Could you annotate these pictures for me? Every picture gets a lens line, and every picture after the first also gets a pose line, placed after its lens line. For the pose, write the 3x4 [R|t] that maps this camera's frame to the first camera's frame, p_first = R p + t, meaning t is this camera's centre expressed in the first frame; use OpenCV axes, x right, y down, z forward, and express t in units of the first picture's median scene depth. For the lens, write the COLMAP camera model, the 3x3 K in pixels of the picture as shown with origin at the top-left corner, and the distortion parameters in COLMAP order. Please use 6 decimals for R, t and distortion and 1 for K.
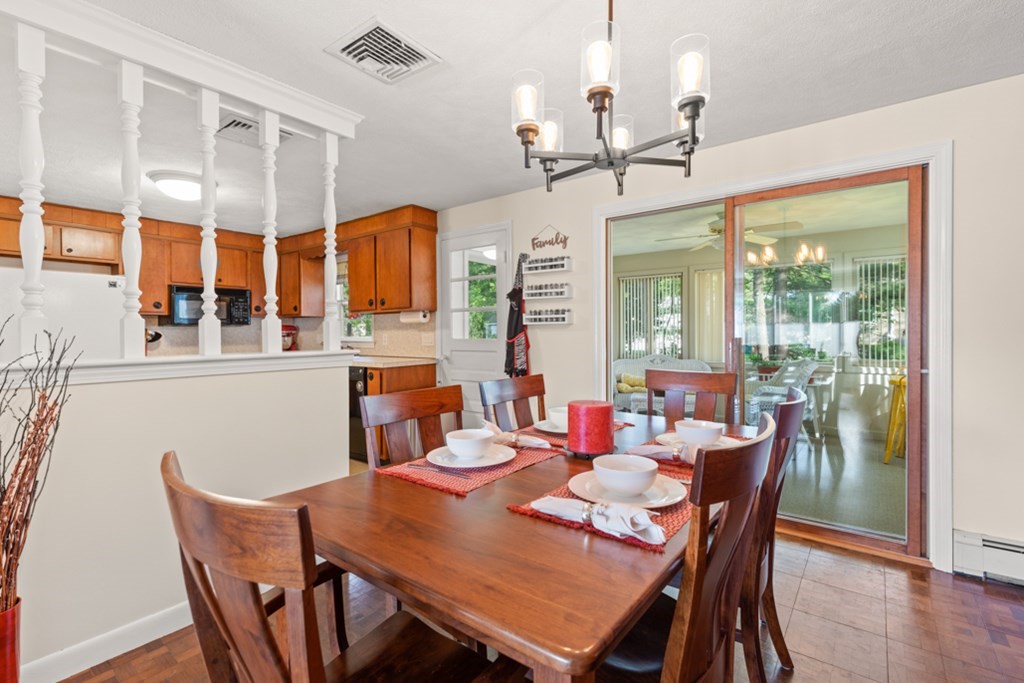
lens RADIAL K [[468.7, 0, 512.6], [0, 468.7, 336.6], [0, 0, 1]] dist [0.000148, -0.000390]
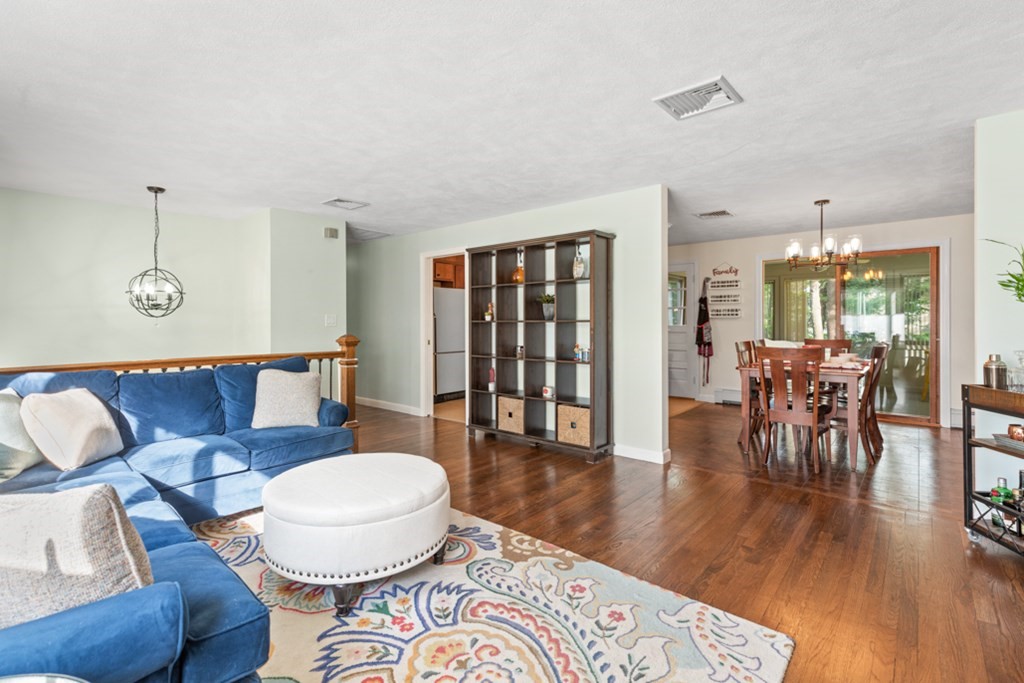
lens RADIAL K [[468.7, 0, 503.8], [0, 468.7, 324.7], [0, 0, 1]] dist [0.000148, -0.000390]
pose [[0.997905, 0.003255, -0.064616, -0.636721], [-0.003557, 0.999983, -0.004563, 0.013800], [0.064600, 0.004783, 0.997900, -0.833435]]
